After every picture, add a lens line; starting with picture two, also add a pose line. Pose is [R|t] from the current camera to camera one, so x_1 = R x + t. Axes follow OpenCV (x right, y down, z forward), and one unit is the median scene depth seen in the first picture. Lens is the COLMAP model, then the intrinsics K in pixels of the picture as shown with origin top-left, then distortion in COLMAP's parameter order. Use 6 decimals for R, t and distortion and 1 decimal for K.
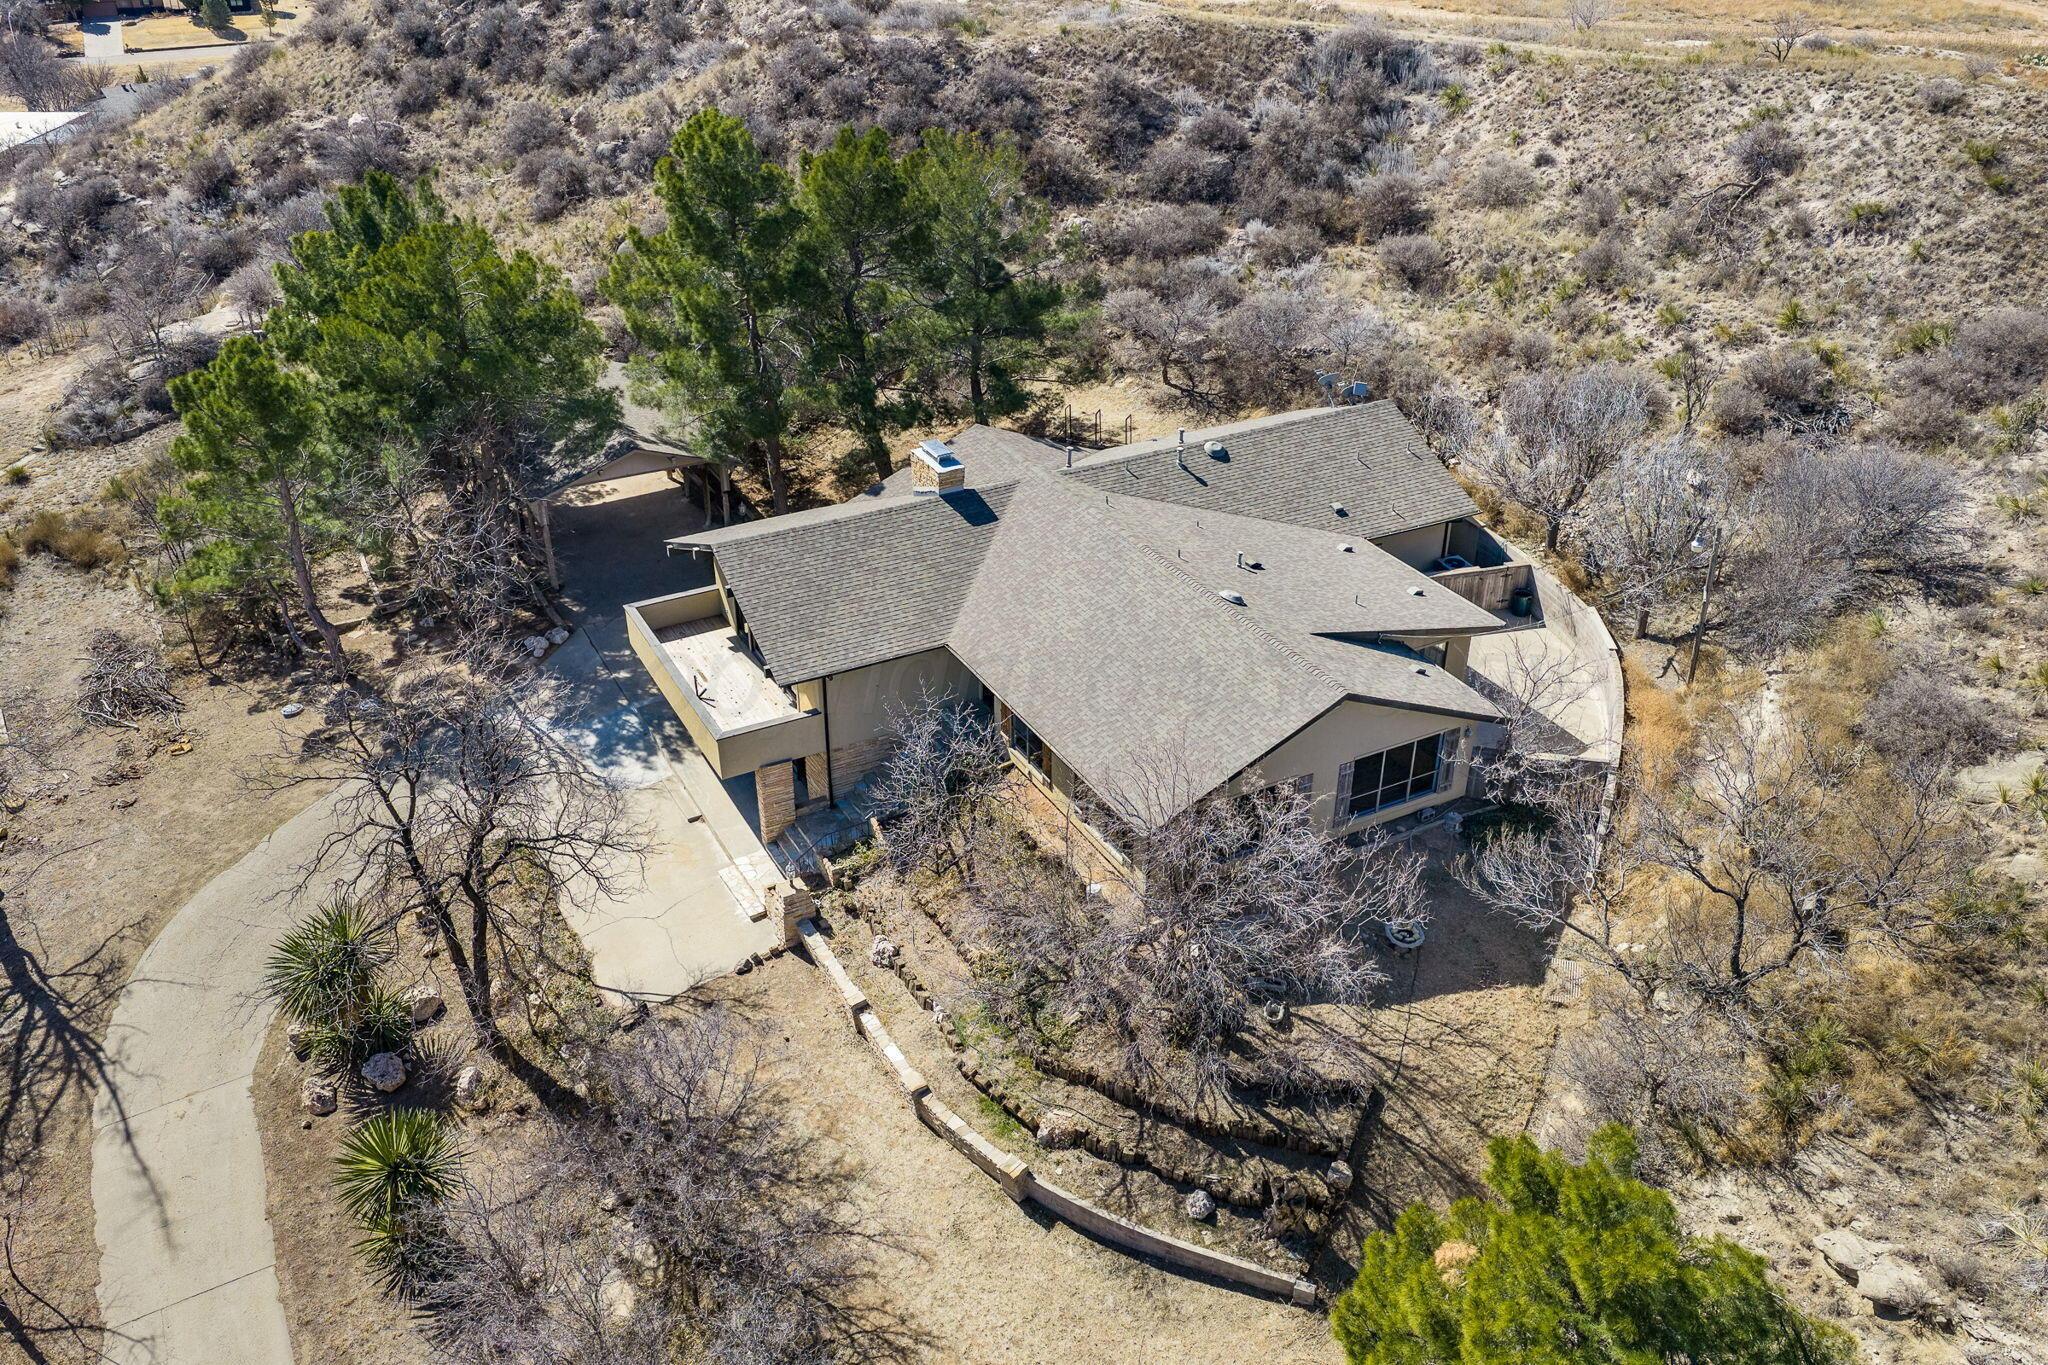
lens RADIAL K [[1689.2, 0, 1024.0], [0, 1689.2, 682.5], [0, 0, 1]] dist [0.015288, -0.026935]
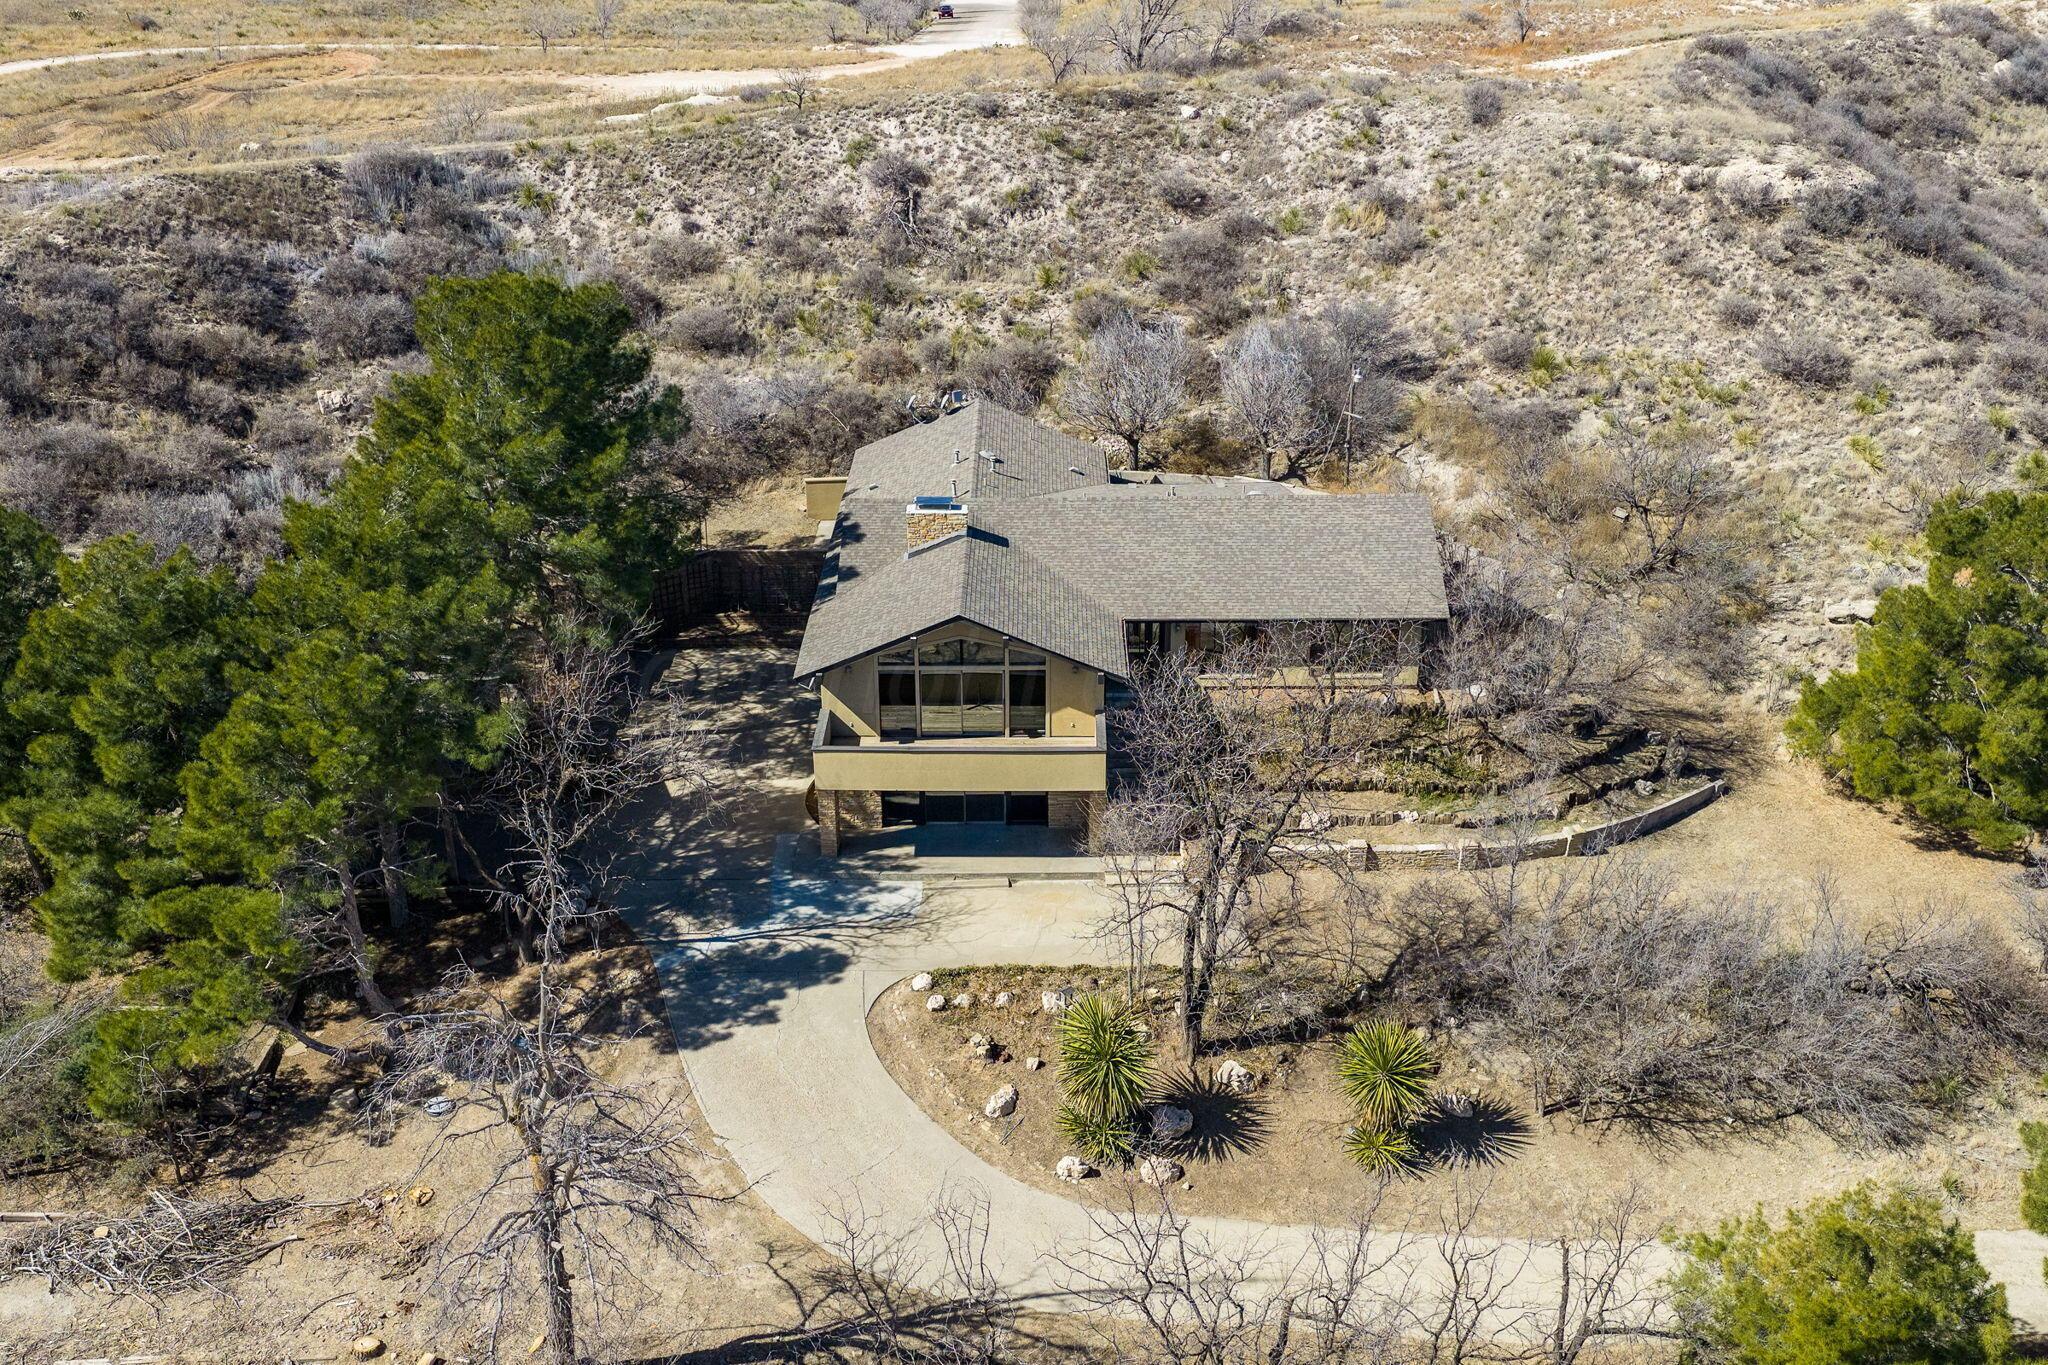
lens RADIAL K [[2146.6, 0, 1021.4], [0, 2146.6, 855.7], [0, 0, 1]] dist [0.018506, -0.054410]
pose [[0.475170, -0.401806, 0.782793, -0.934285], [0.450849, 0.875168, 0.175548, -0.123301], [-0.755612, 0.269506, 0.597007, 0.166003]]
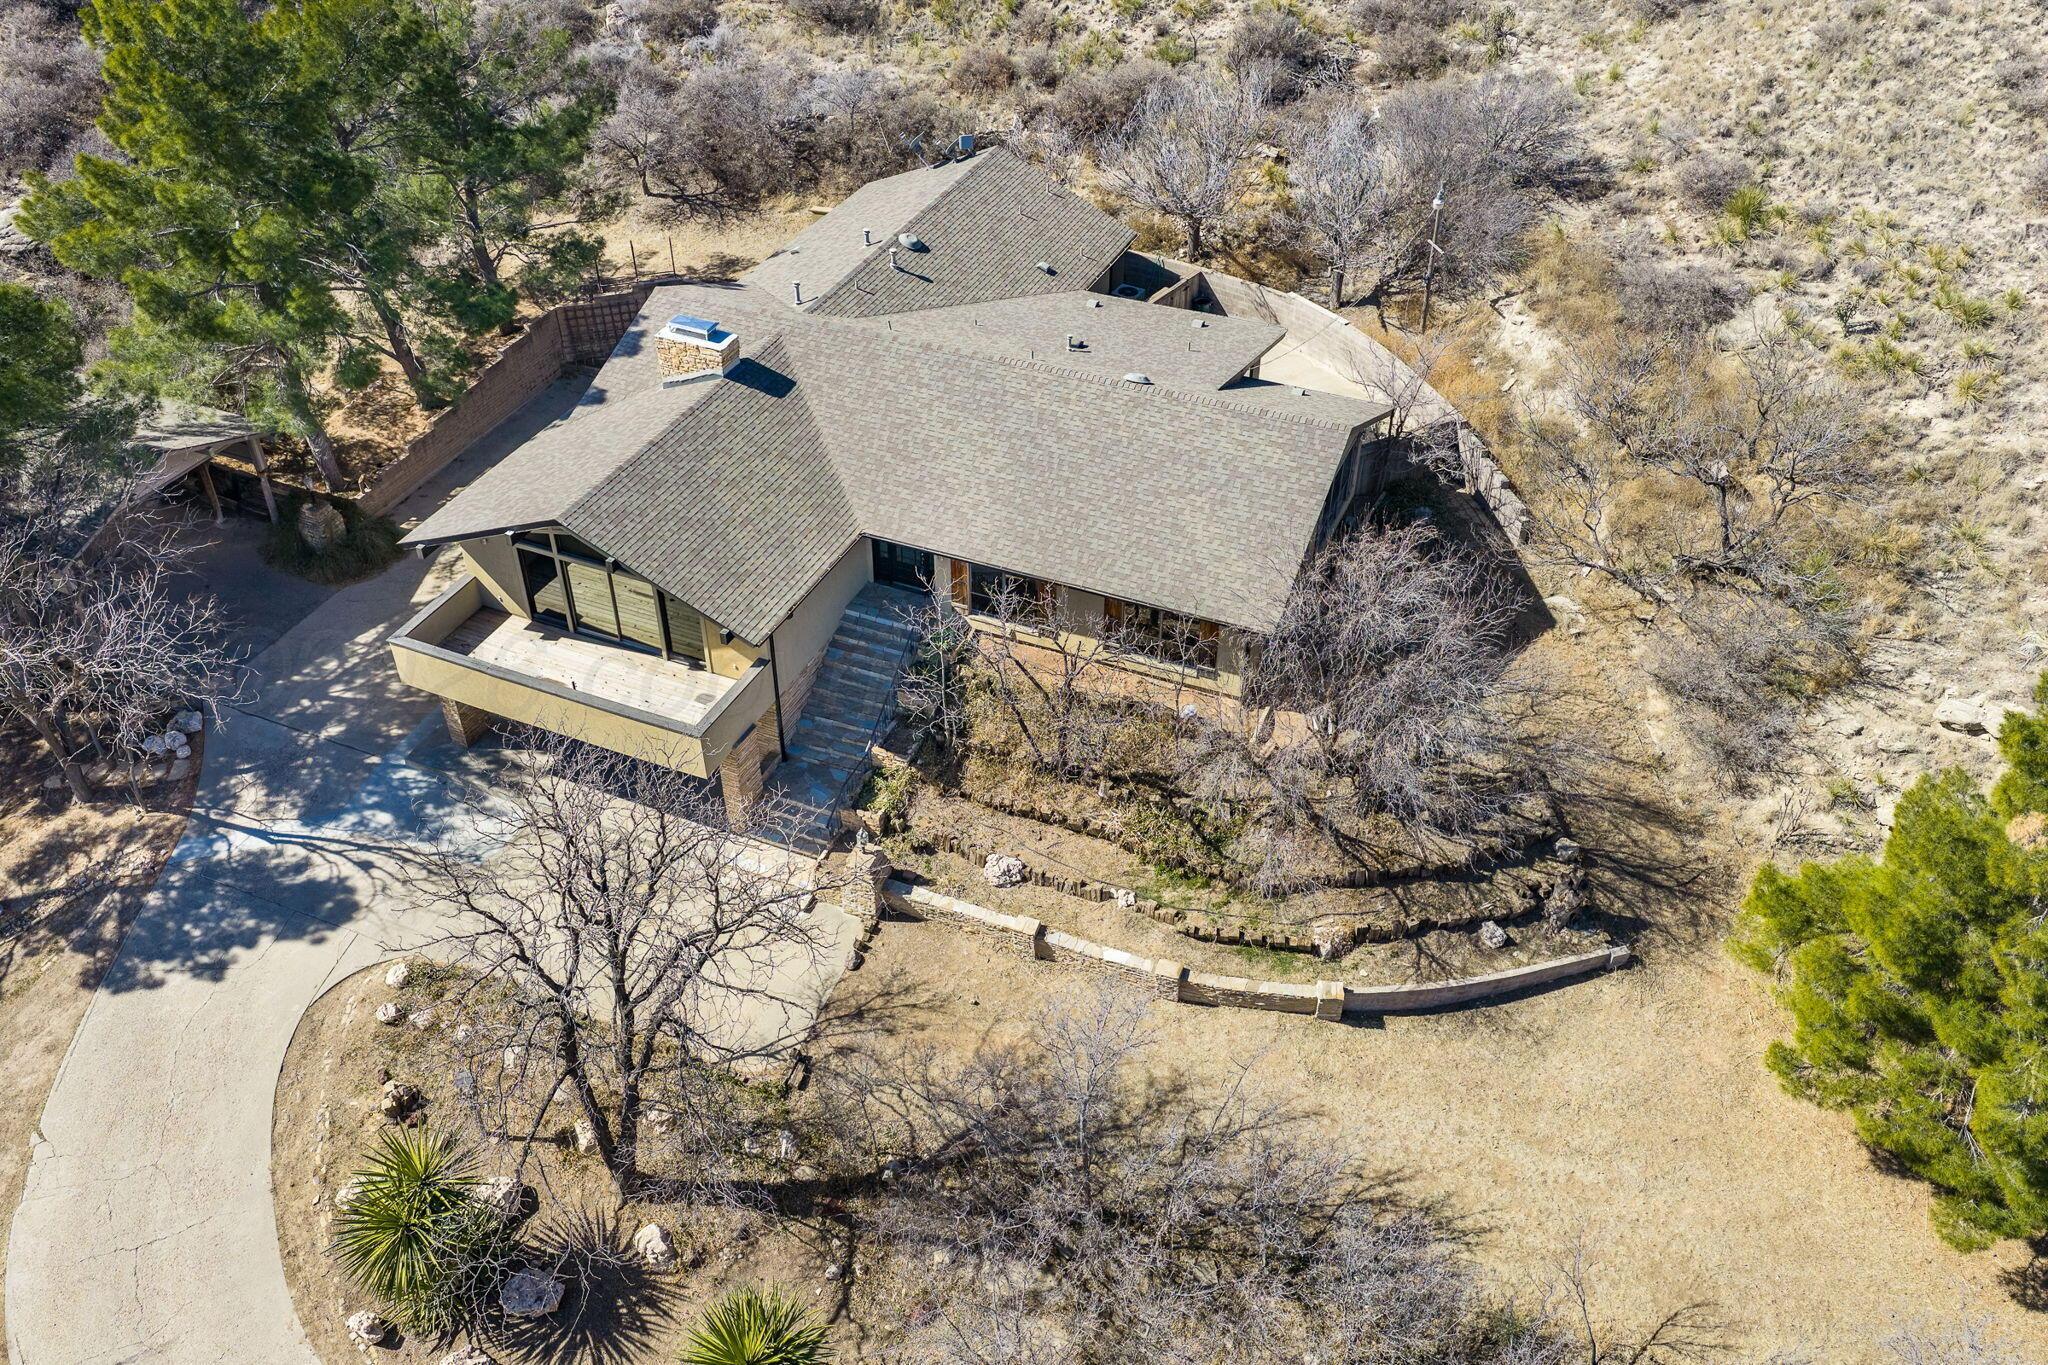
lens RADIAL K [[1689.2, 0, 1024.0], [0, 1689.2, 682.5], [0, 0, 1]] dist [0.015288, -0.026935]
pose [[0.783405, -0.389220, 0.484545, -0.317153], [0.315368, 0.920744, 0.229724, -0.092062], [-0.535556, -0.027157, 0.844063, 0.156212]]
